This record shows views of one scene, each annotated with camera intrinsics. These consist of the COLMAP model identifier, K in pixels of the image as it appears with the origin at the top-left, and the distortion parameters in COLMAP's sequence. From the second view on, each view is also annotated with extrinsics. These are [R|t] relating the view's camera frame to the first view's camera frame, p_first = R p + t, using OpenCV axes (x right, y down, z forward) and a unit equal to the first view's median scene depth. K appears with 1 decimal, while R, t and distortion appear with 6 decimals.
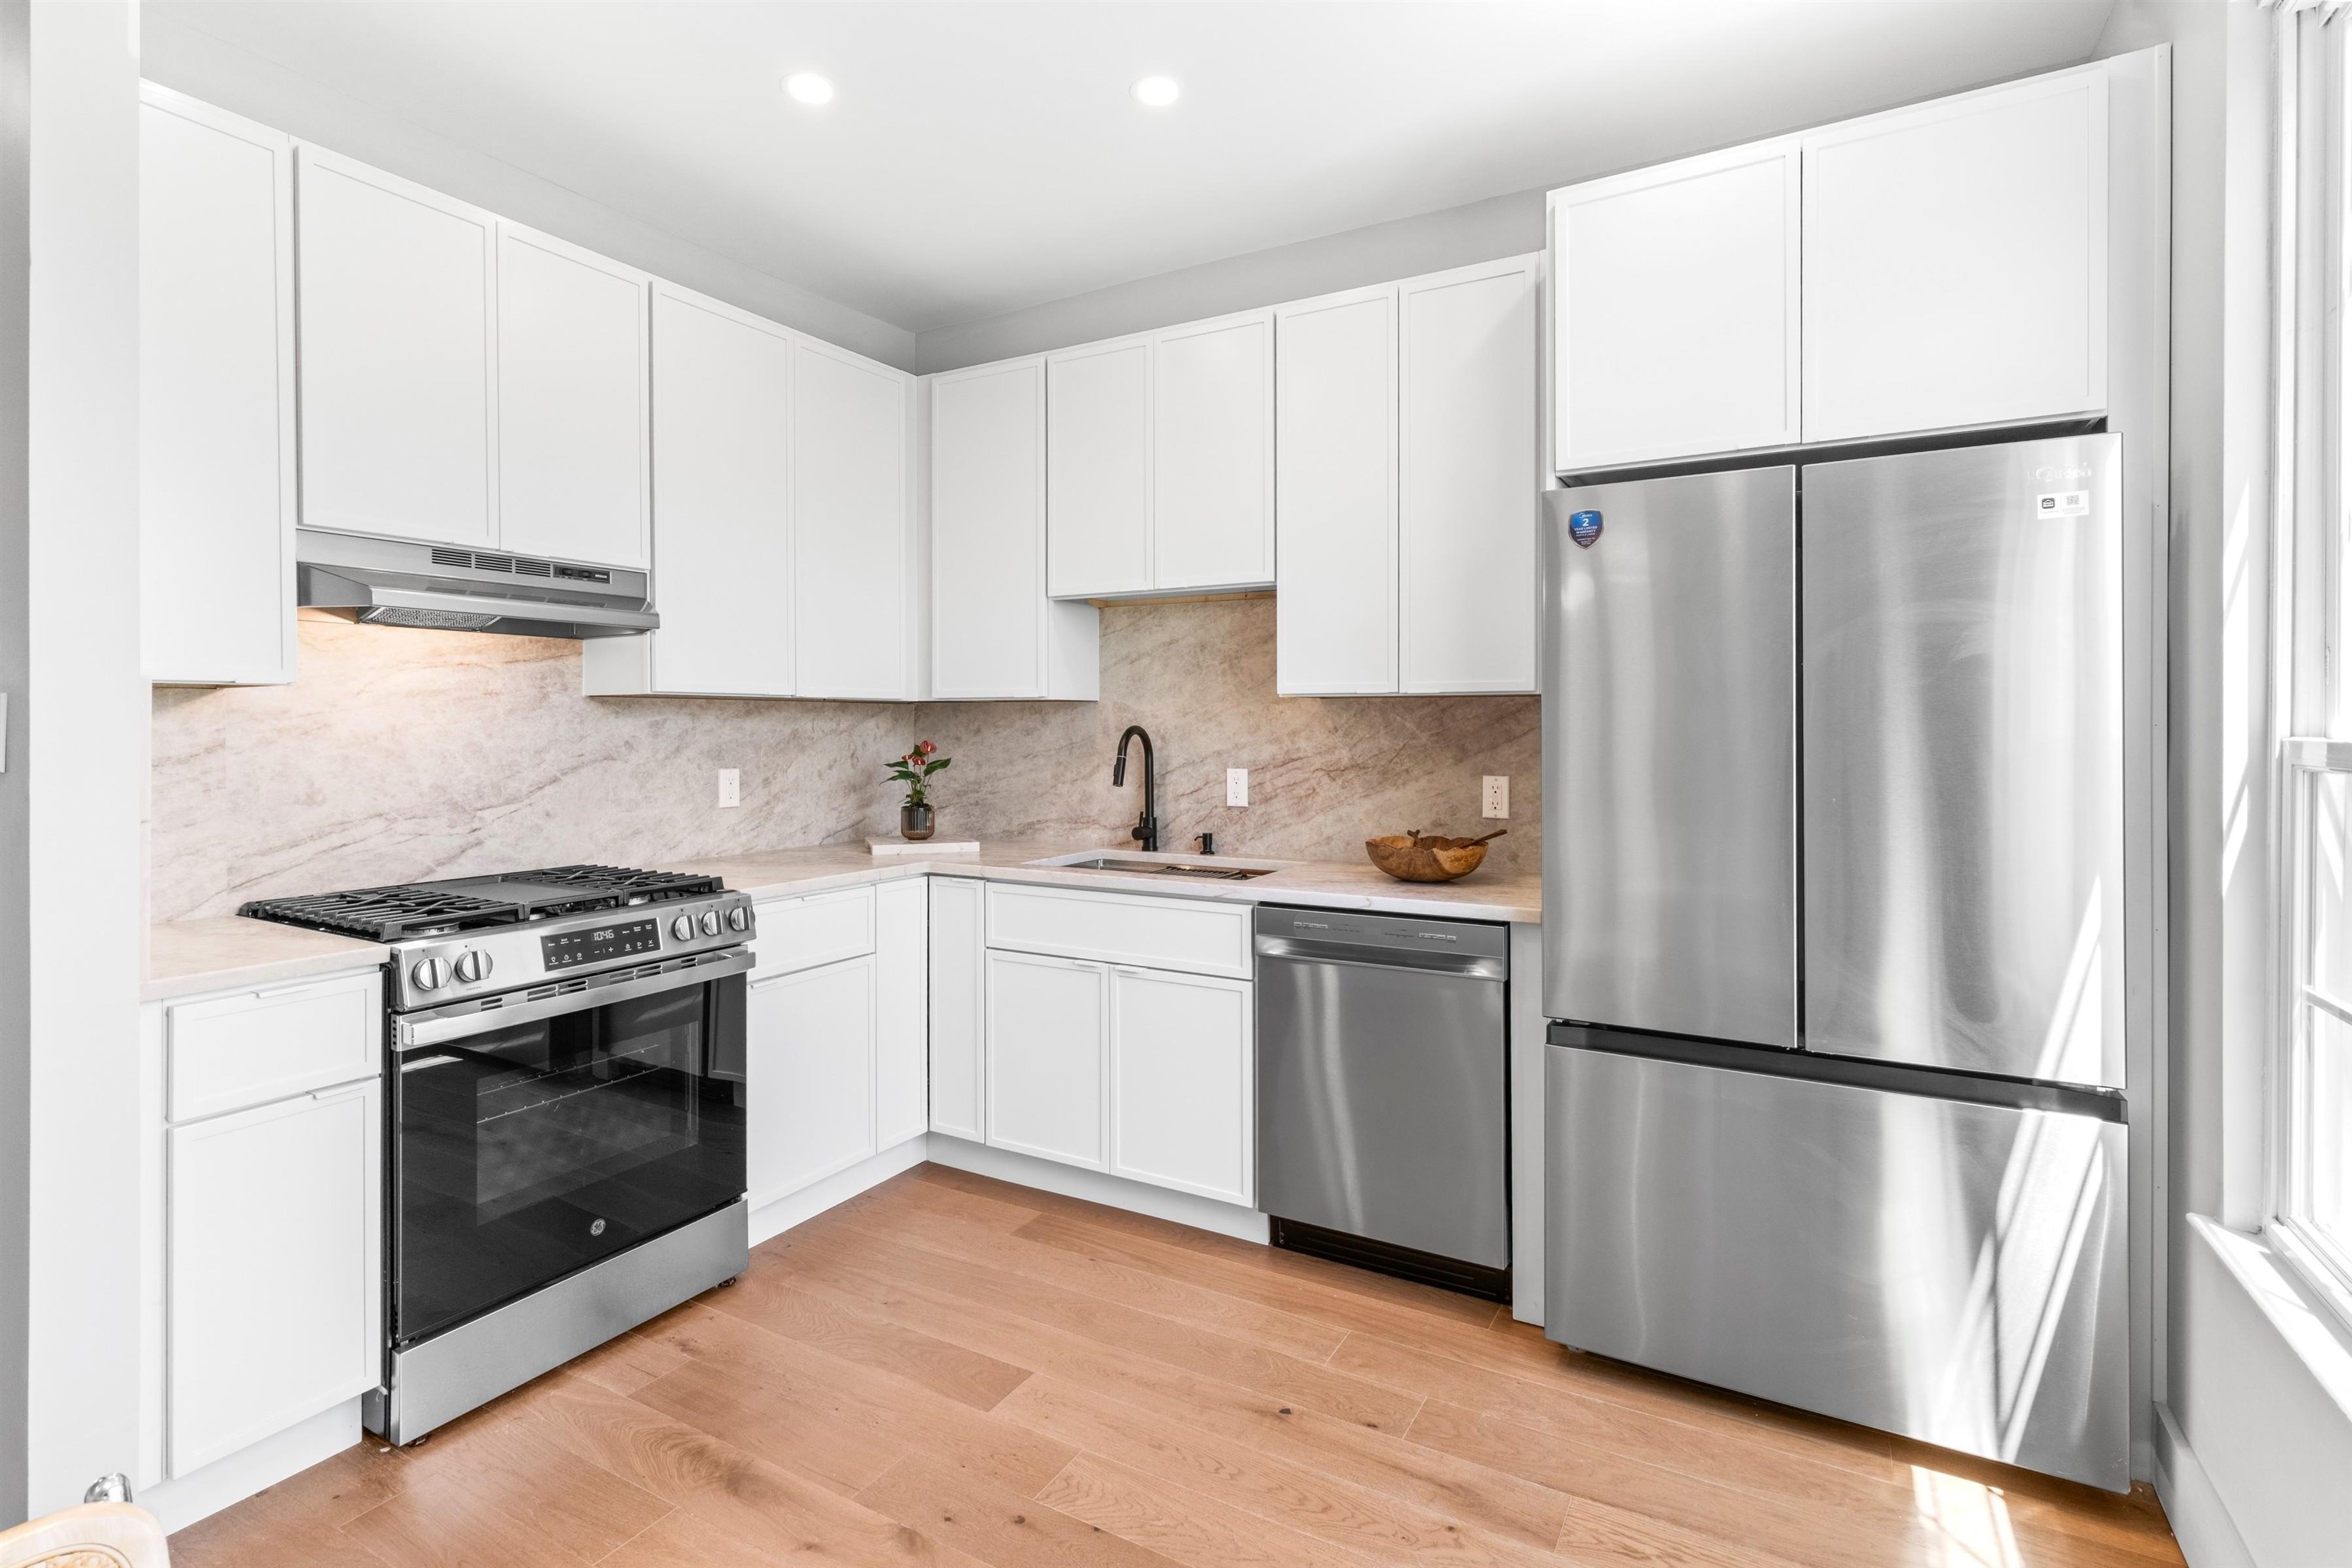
lens RADIAL K [[1111.6, 0, 1172.6], [0, 1111.6, 730.6], [0, 0, 1]] dist [0.002291, 0.000555]
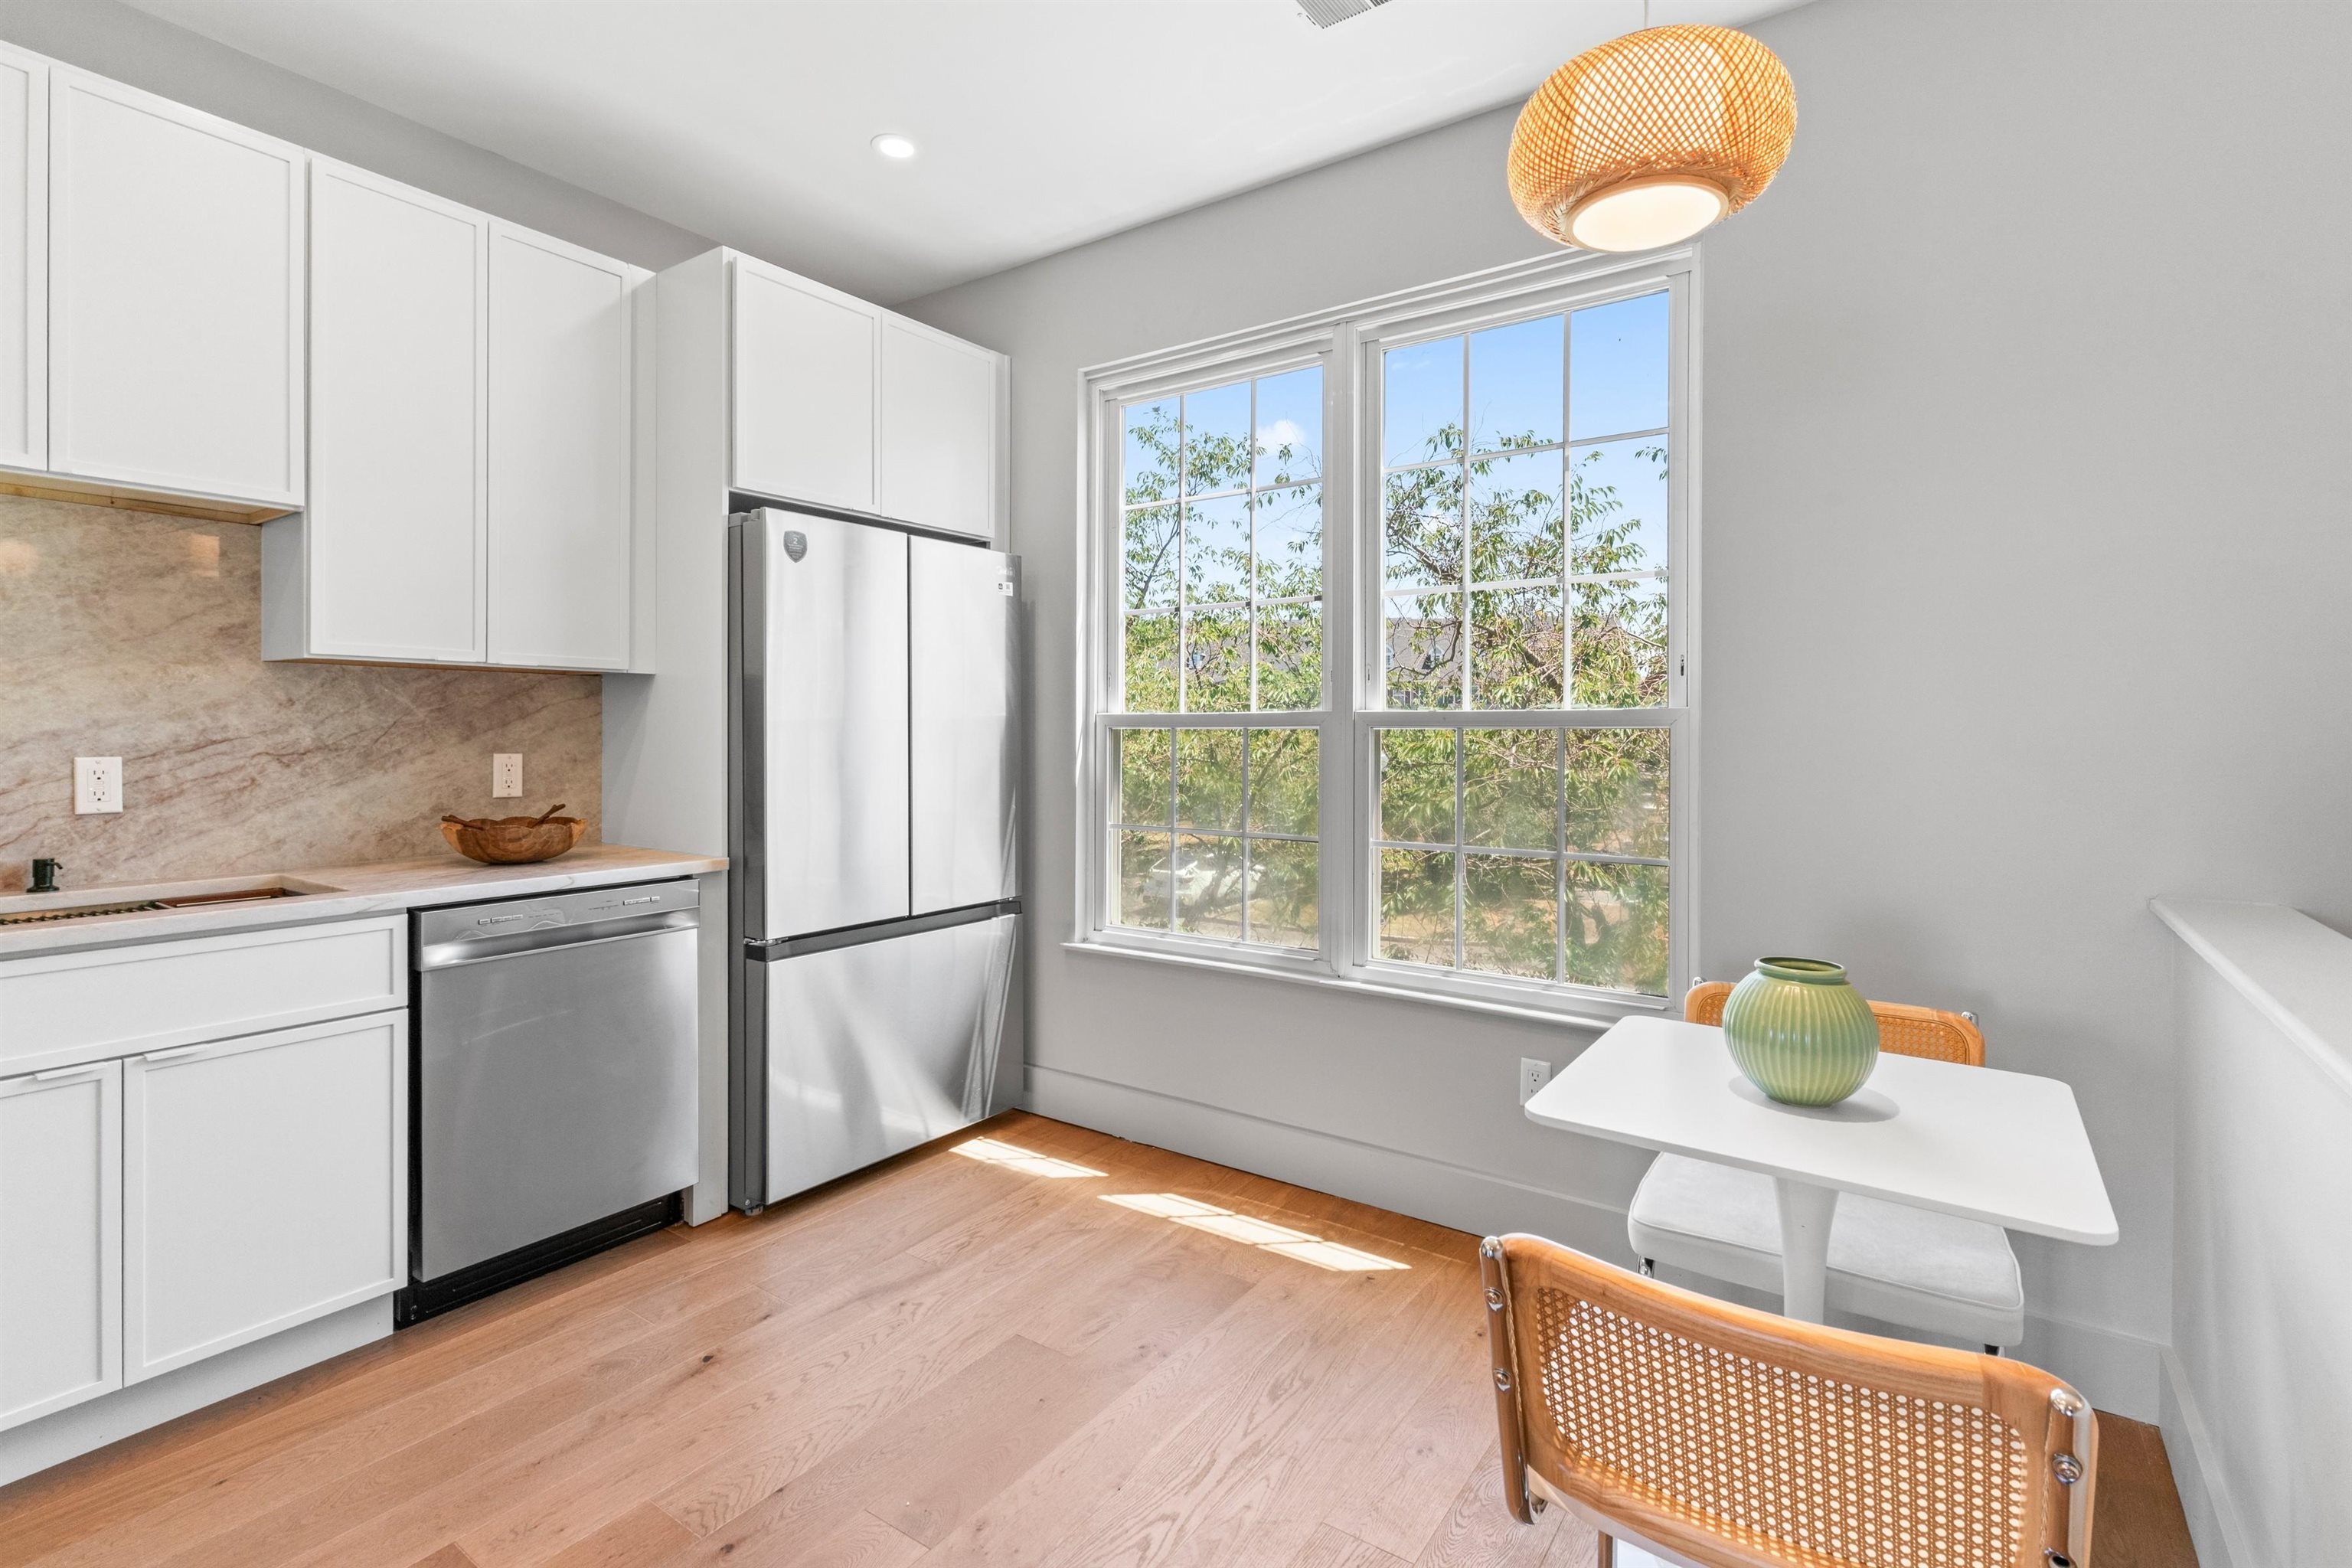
lens RADIAL K [[1111.6, 0, 1145.3], [0, 1111.6, 732.0], [0, 0, 1]] dist [0.002291, 0.000555]
pose [[0.110554, -0.000685, 0.993870, -0.954119], [0.000634, 1.000000, 0.000619, 0.033731], [-0.993870, 0.000562, 0.110554, 0.524251]]
